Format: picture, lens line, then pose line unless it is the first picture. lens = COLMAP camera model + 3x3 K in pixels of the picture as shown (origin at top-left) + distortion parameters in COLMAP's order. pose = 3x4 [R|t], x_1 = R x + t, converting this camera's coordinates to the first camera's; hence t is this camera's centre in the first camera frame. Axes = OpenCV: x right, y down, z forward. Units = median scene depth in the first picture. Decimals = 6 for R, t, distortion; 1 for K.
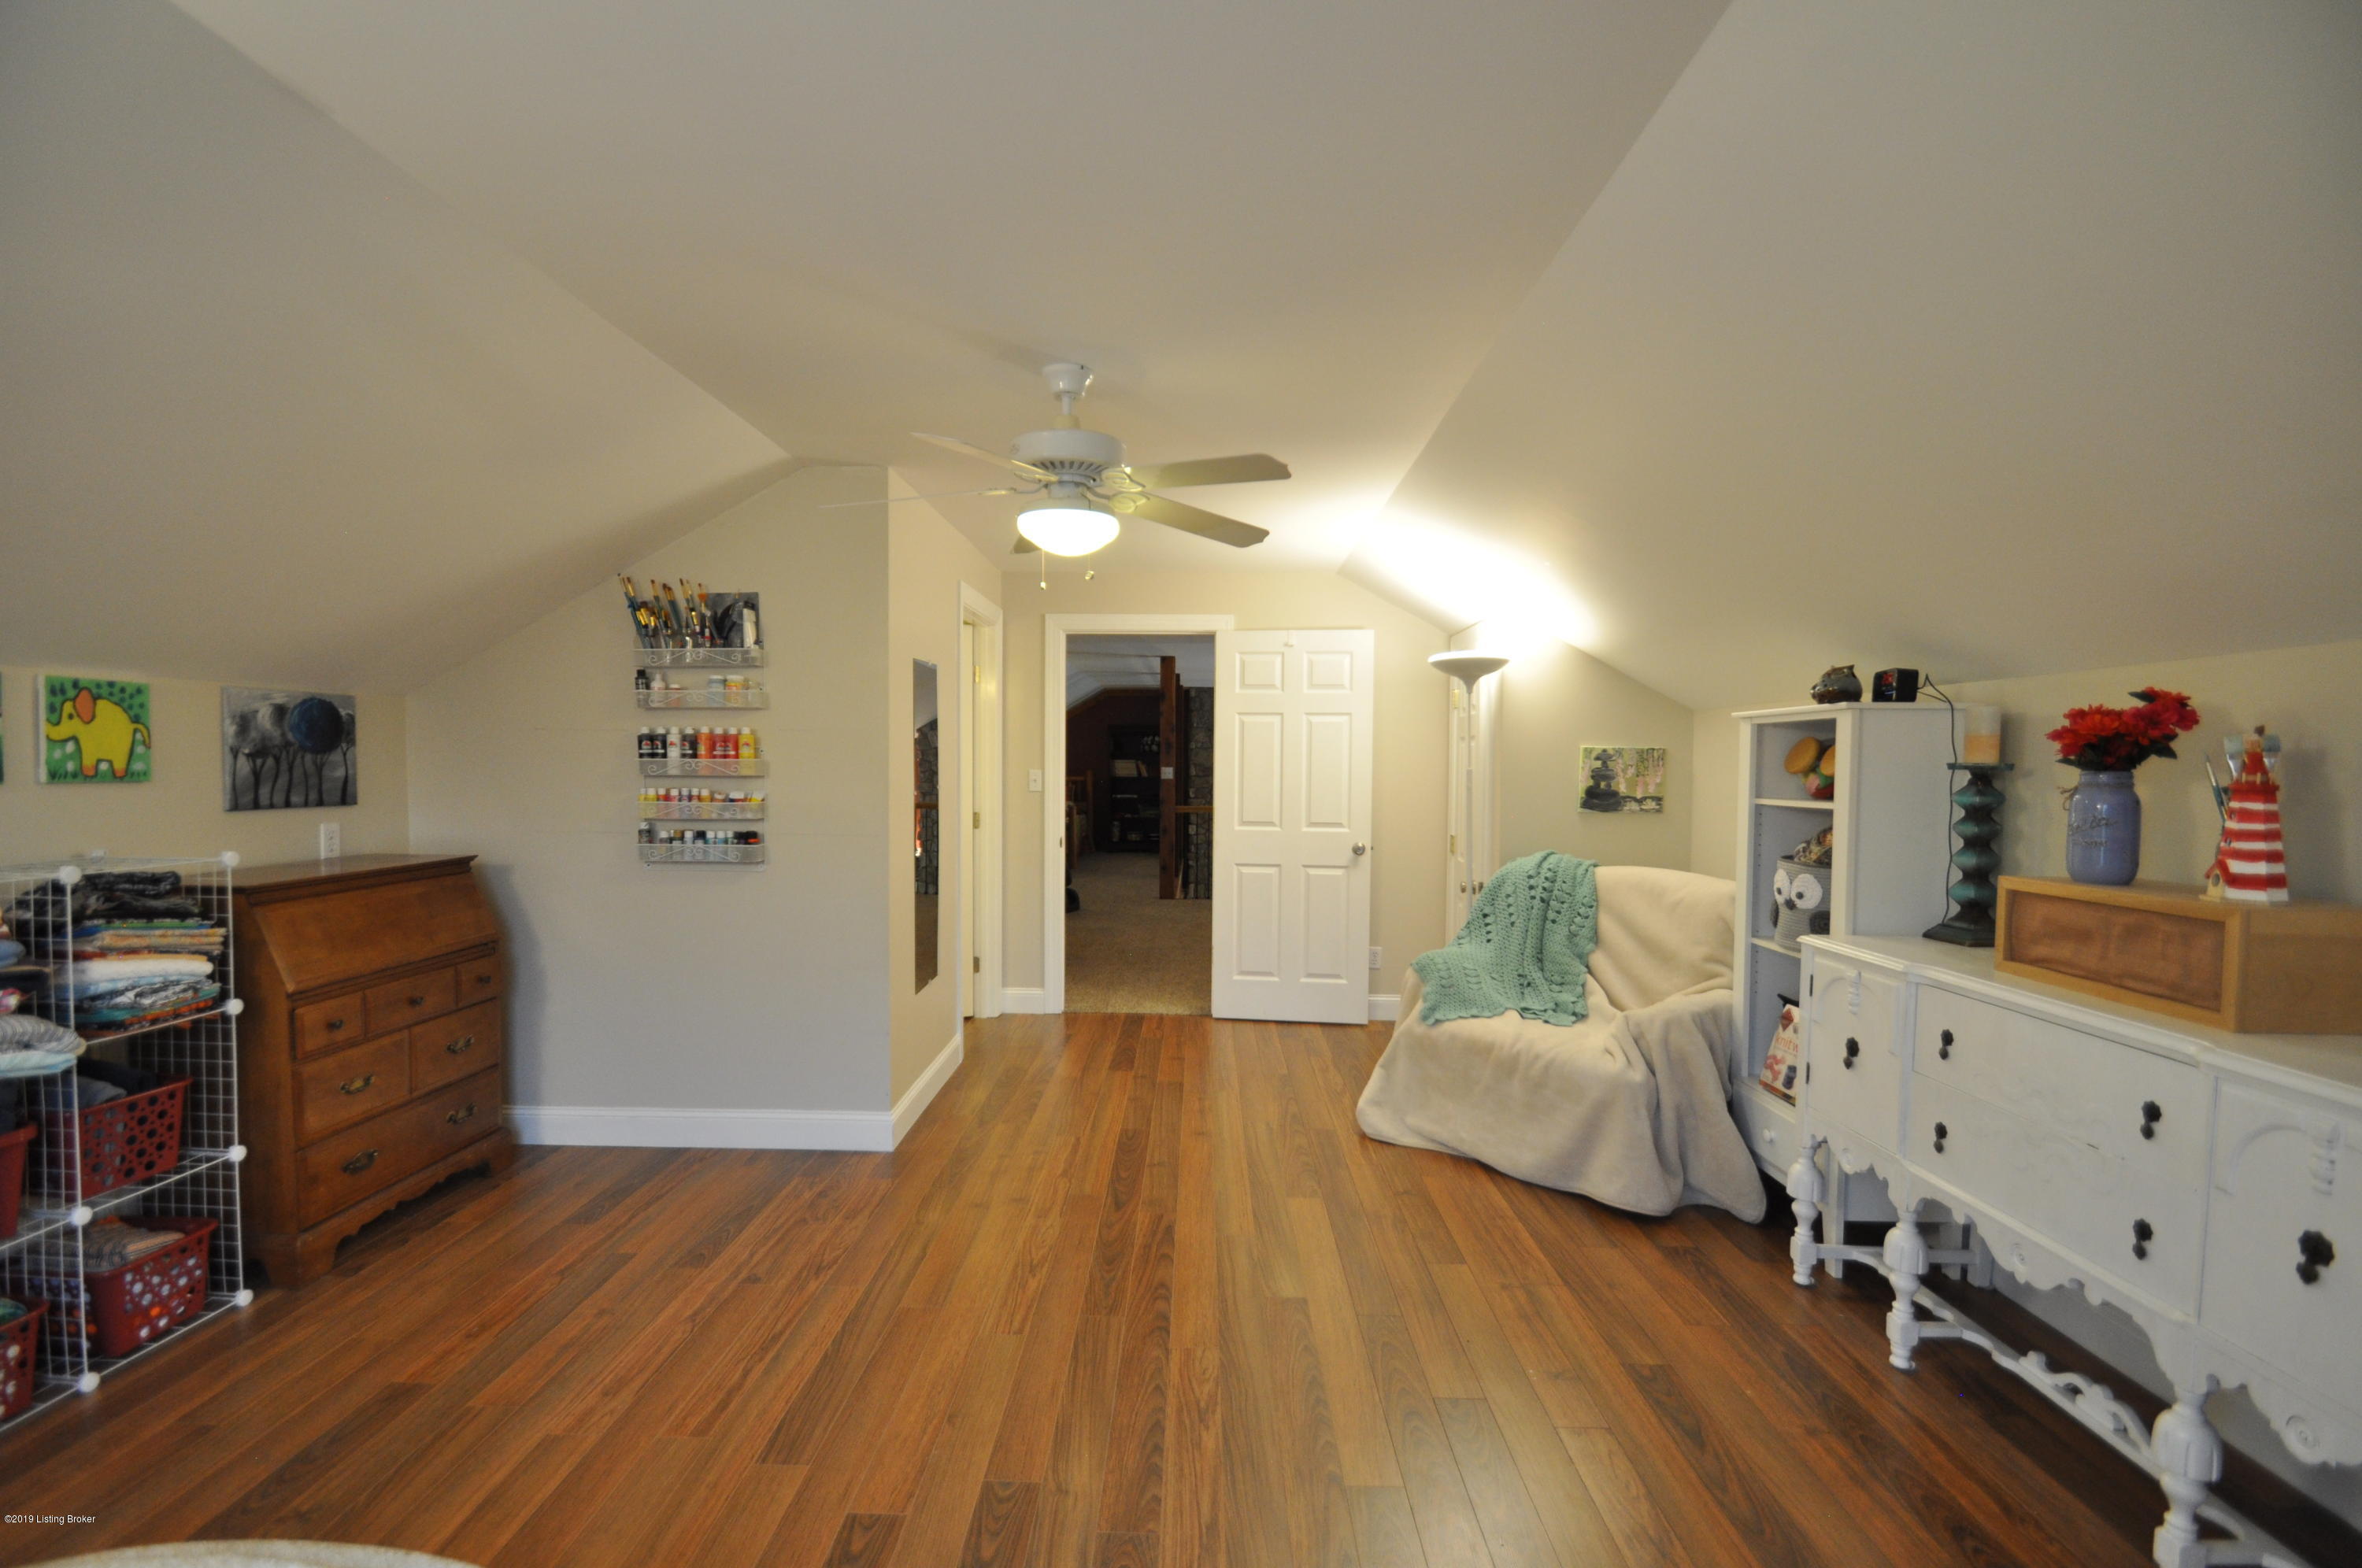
lens RADIAL K [[1030.9, 0, 1163.3], [0, 1030.9, 794.6], [0, 0, 1]] dist [0.013340, -0.016220]
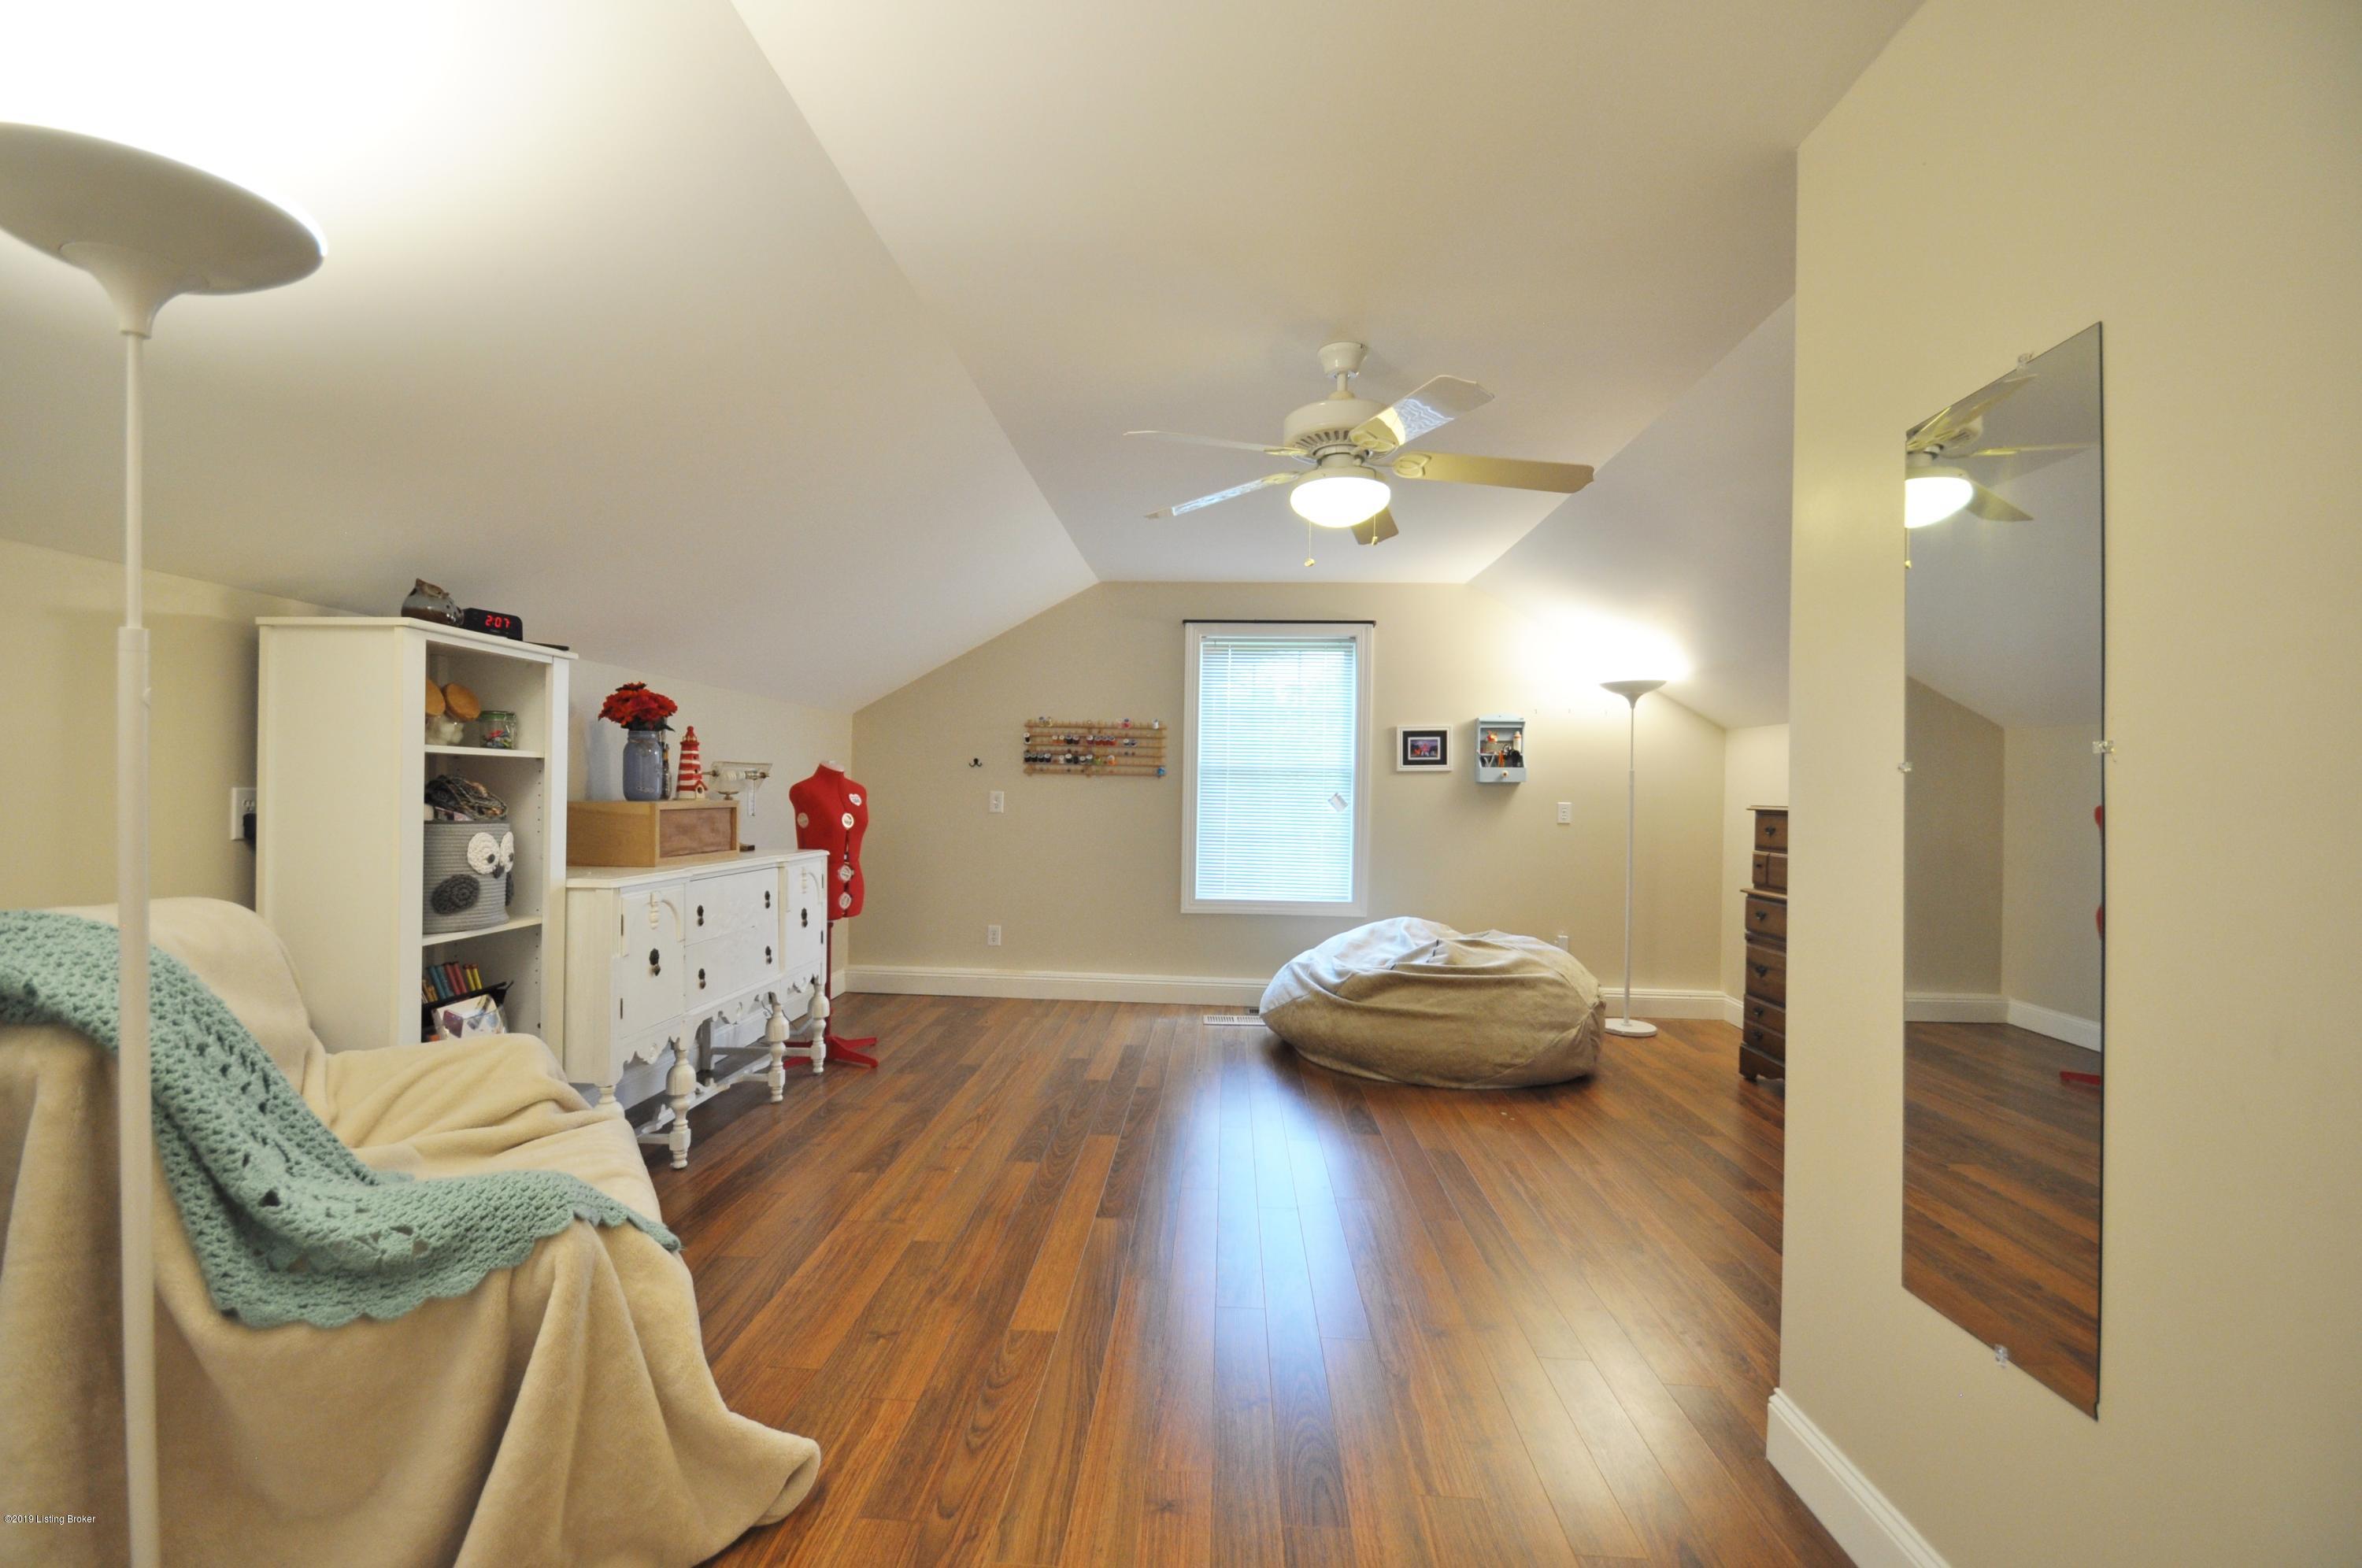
lens RADIAL K [[1030.9, 0, 1163.3], [0, 1030.9, 794.6], [0, 0, 1]] dist [0.013340, -0.016220]
pose [[-0.999409, -0.024209, 0.024399, 0.042645], [-0.023473, 0.999274, 0.030011, 0.005663], [-0.025108, 0.029420, -0.999252, 1.730198]]
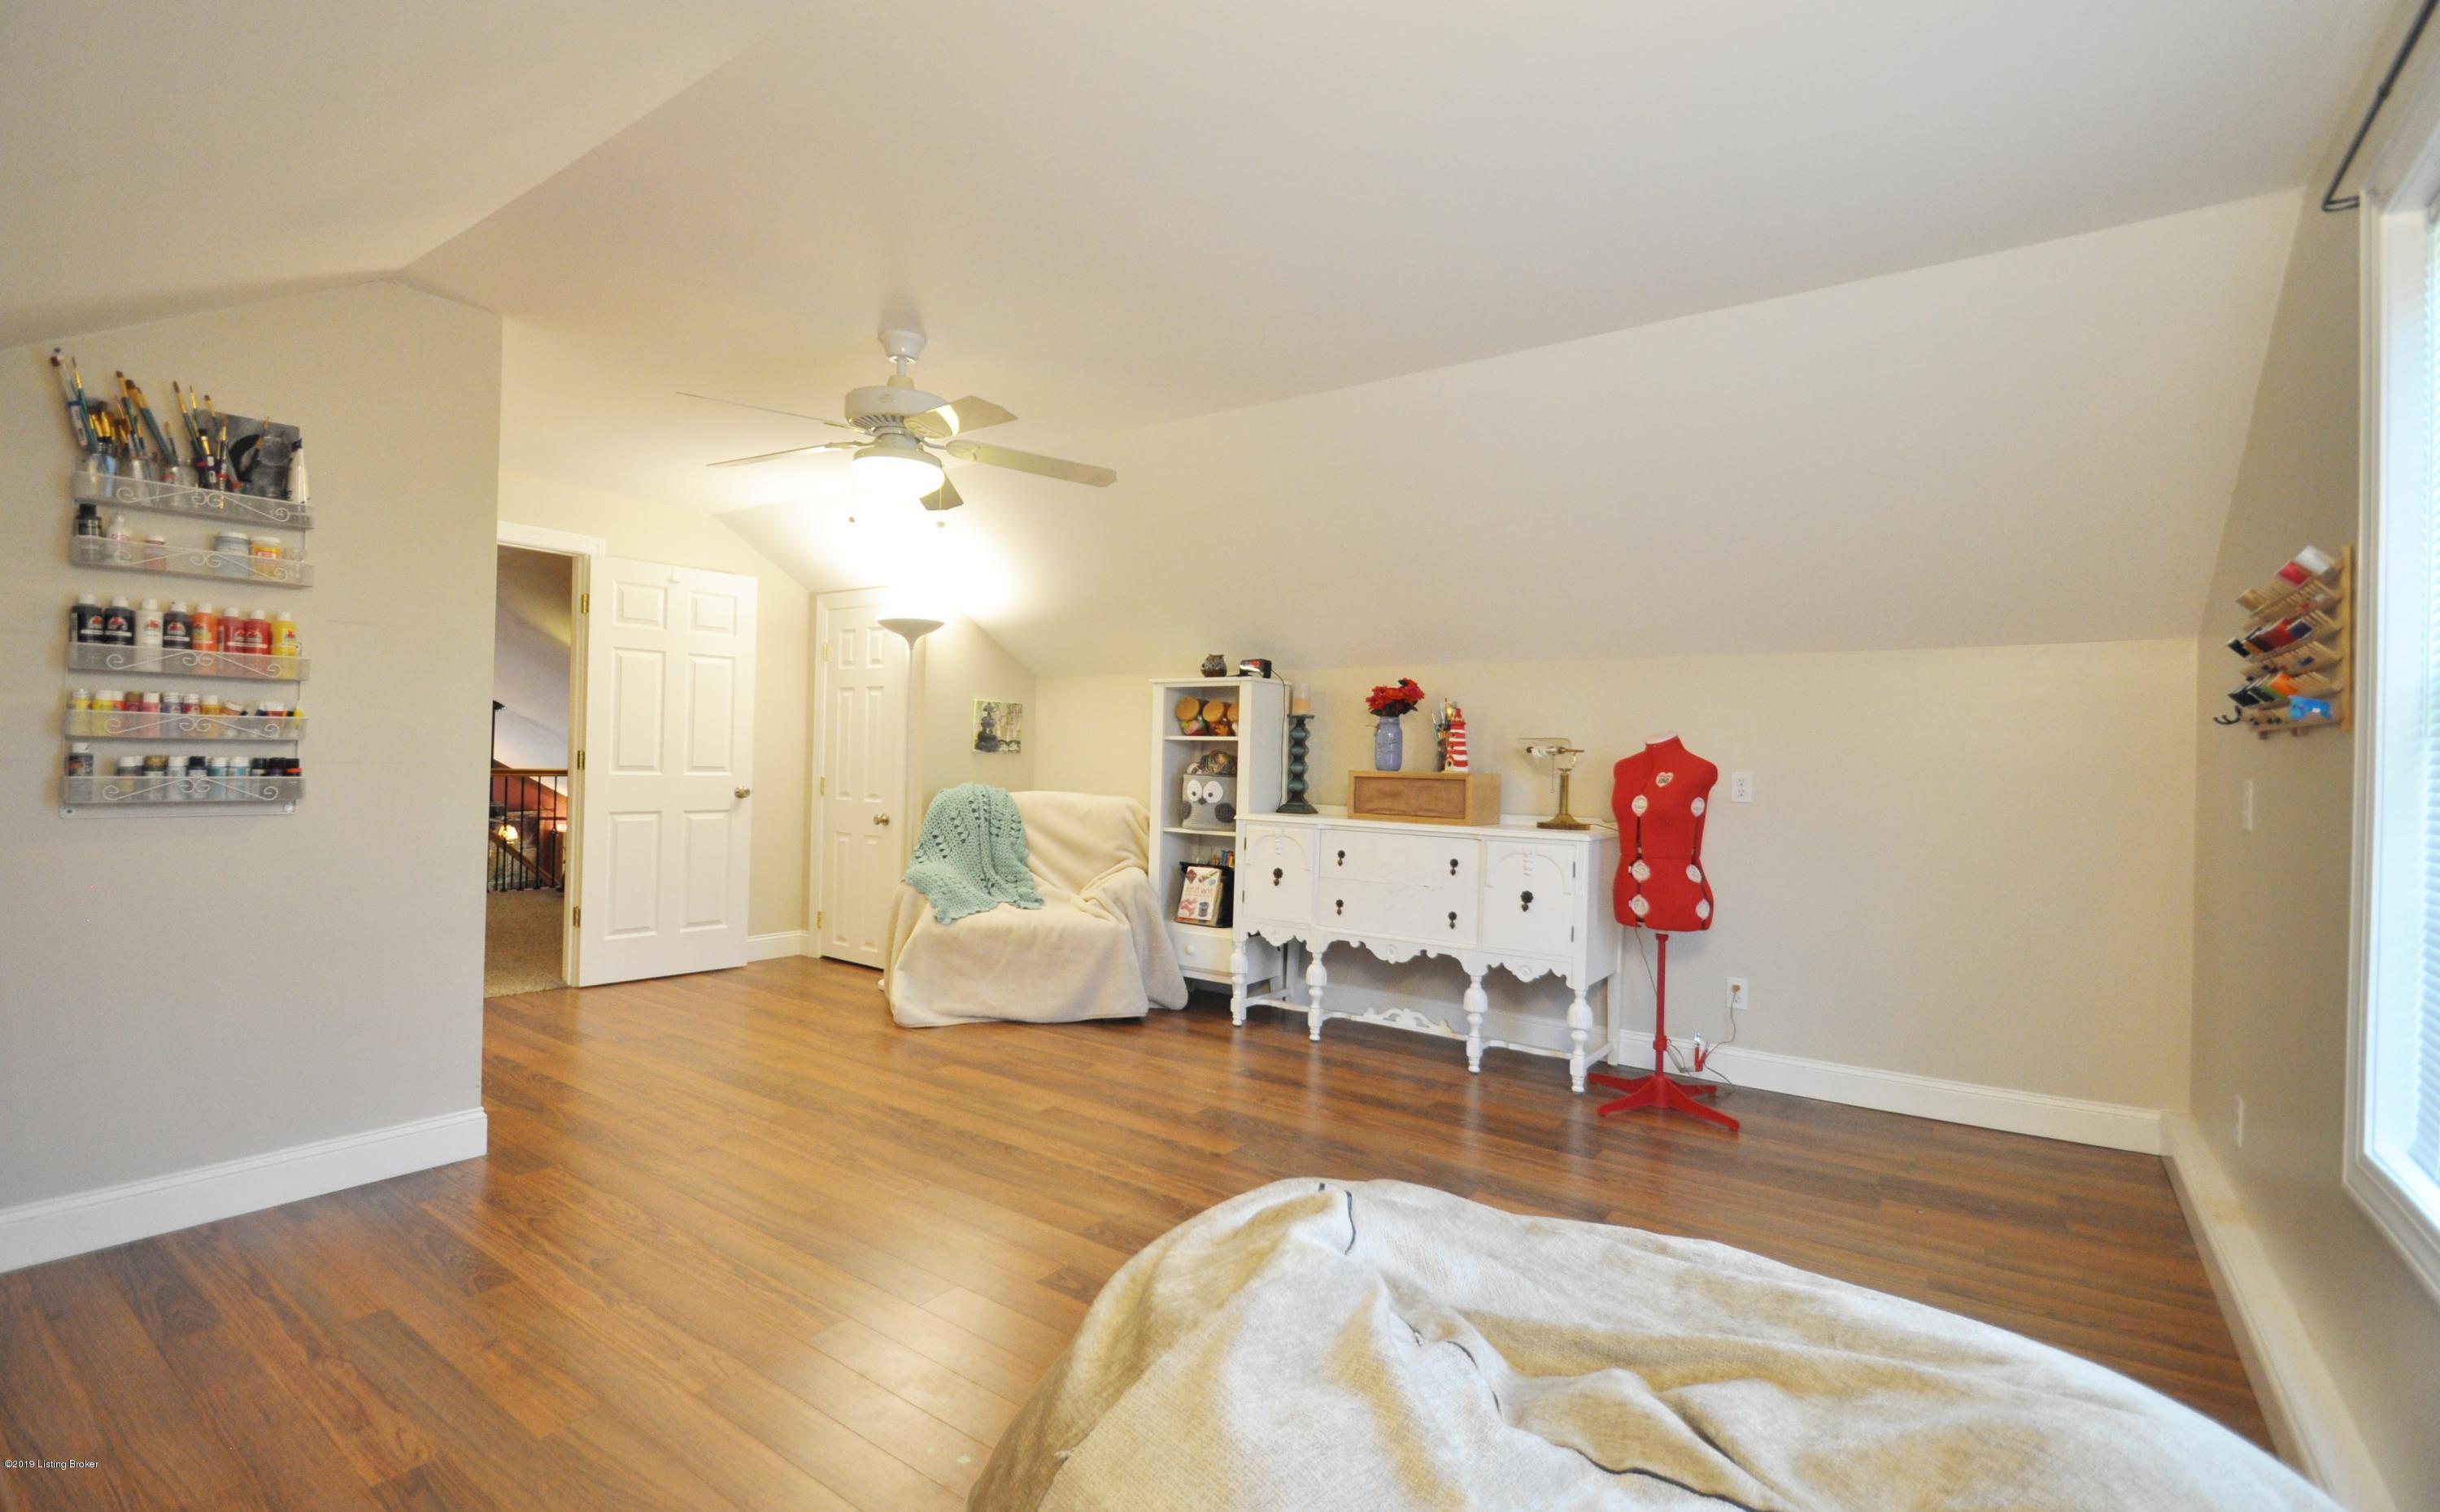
lens RADIAL K [[1081.1, 0, 1188.1], [0, 1081.1, 753.1], [0, 0, 1]] dist [0.000500, -0.011008]
pose [[0.561780, 0.007641, 0.827251, -0.747440], [0.004696, 0.999912, -0.012425, 0.050034], [-0.827273, 0.010865, 0.561695, 0.073926]]
